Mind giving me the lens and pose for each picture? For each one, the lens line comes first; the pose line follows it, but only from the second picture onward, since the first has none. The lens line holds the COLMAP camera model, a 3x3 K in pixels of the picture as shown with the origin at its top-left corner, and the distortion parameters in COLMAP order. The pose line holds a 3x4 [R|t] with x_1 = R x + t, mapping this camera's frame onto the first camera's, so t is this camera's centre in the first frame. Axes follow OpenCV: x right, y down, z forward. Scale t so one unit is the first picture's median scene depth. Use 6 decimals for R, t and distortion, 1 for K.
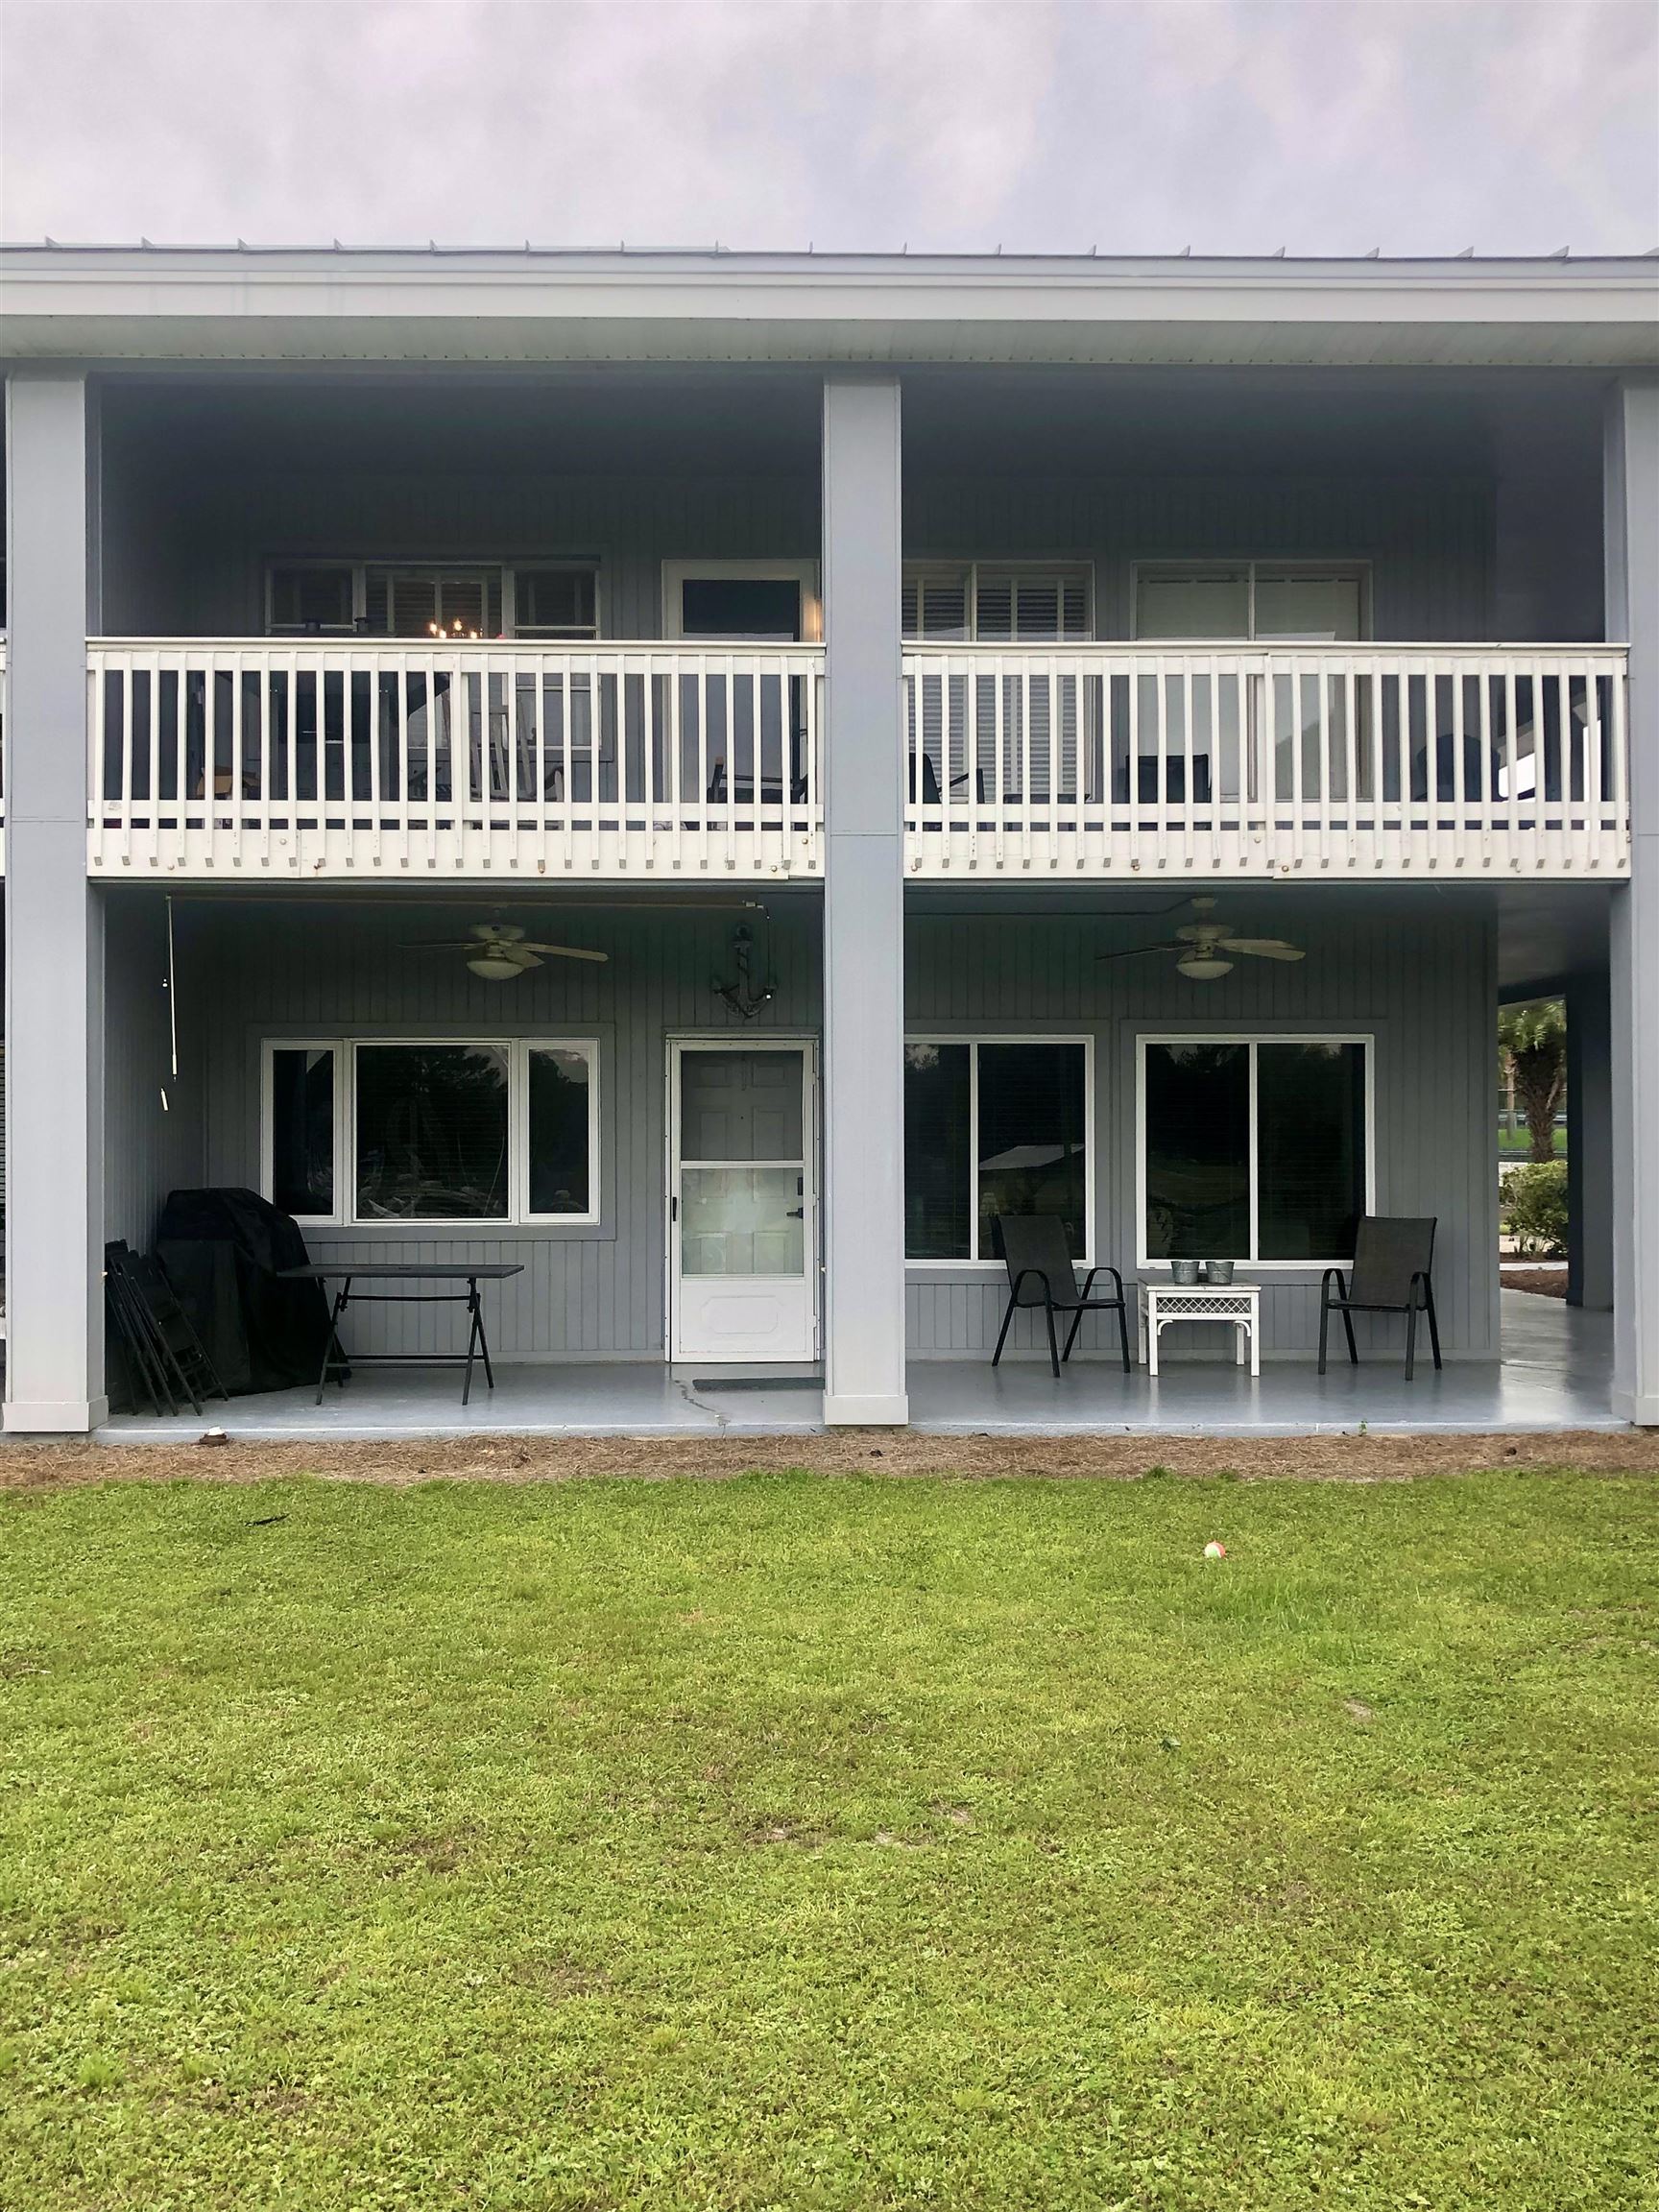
lens RADIAL K [[2251.1, 0, 825.2], [0, 2251.1, 1161.9], [0, 0, 1]] dist [0.111738, -0.009541]
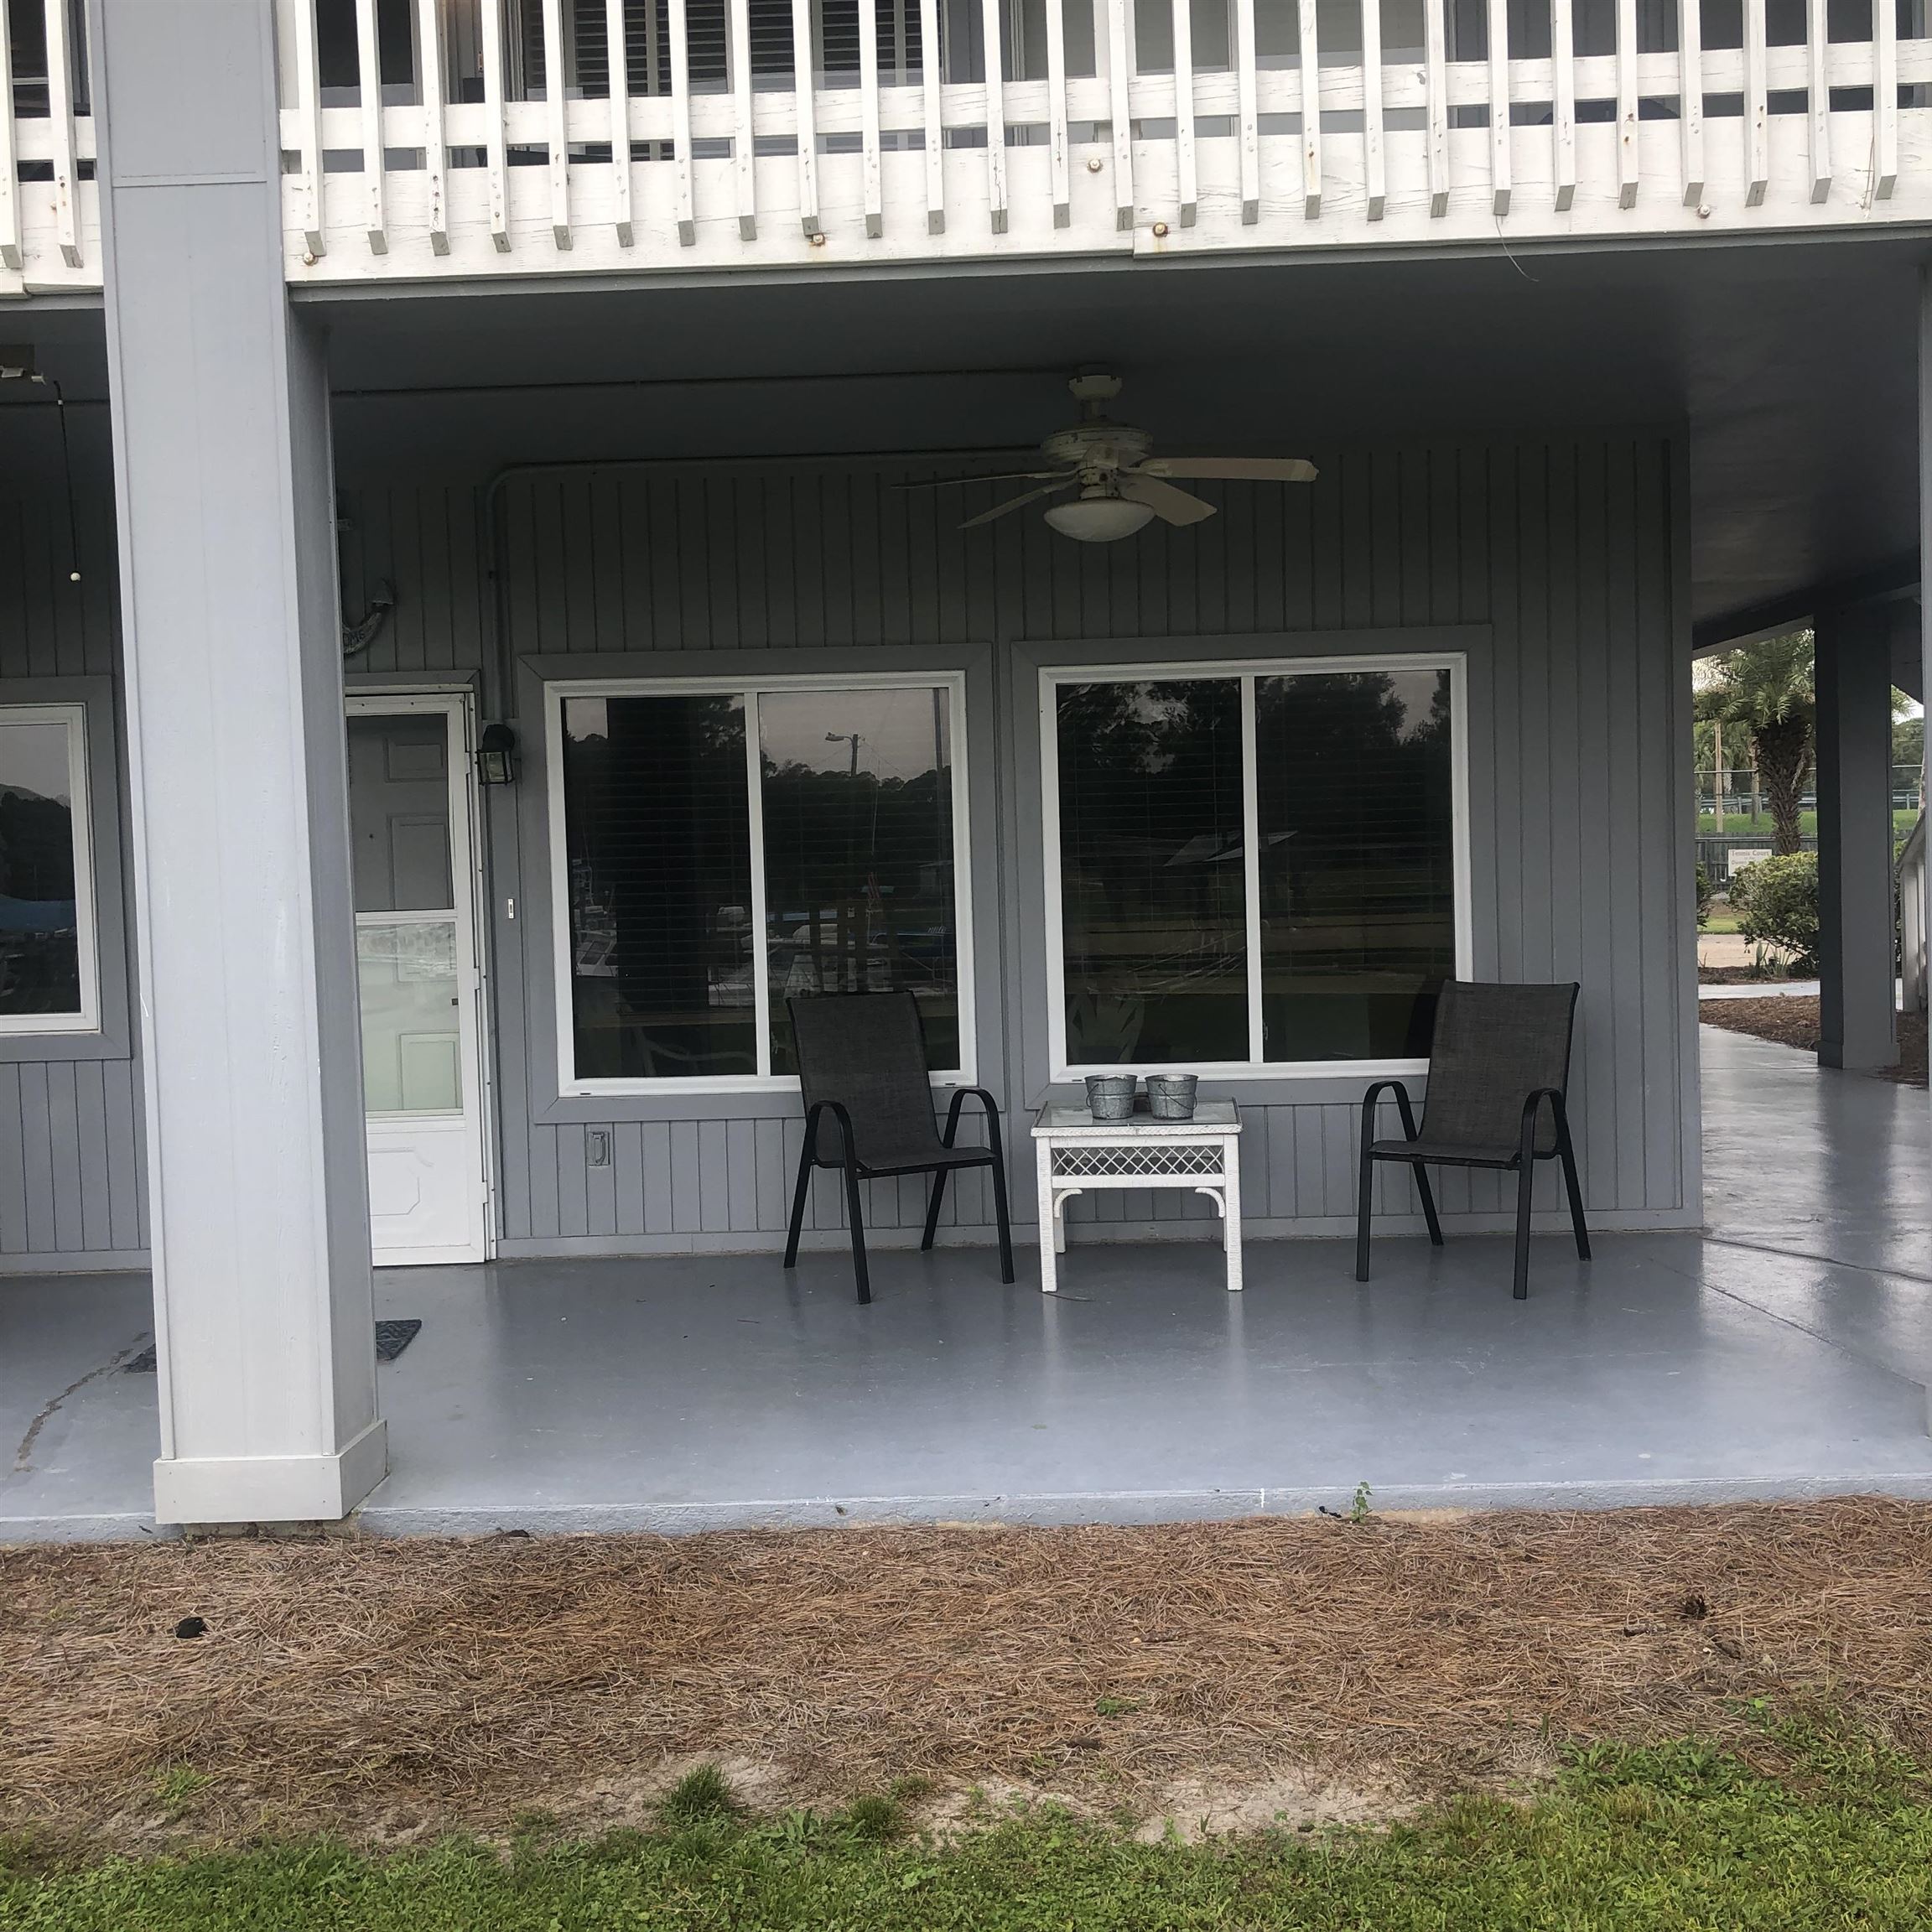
lens RADIAL K [[2139.1, 0, 974.2], [0, 2139.1, 968.3], [0, 0, 1]] dist [0.130603, -0.192798]
pose [[0.998136, -0.026591, -0.054923, 0.153657], [0.029141, 0.998509, 0.046163, -0.007129], [0.053614, -0.047677, 0.997423, 0.475994]]
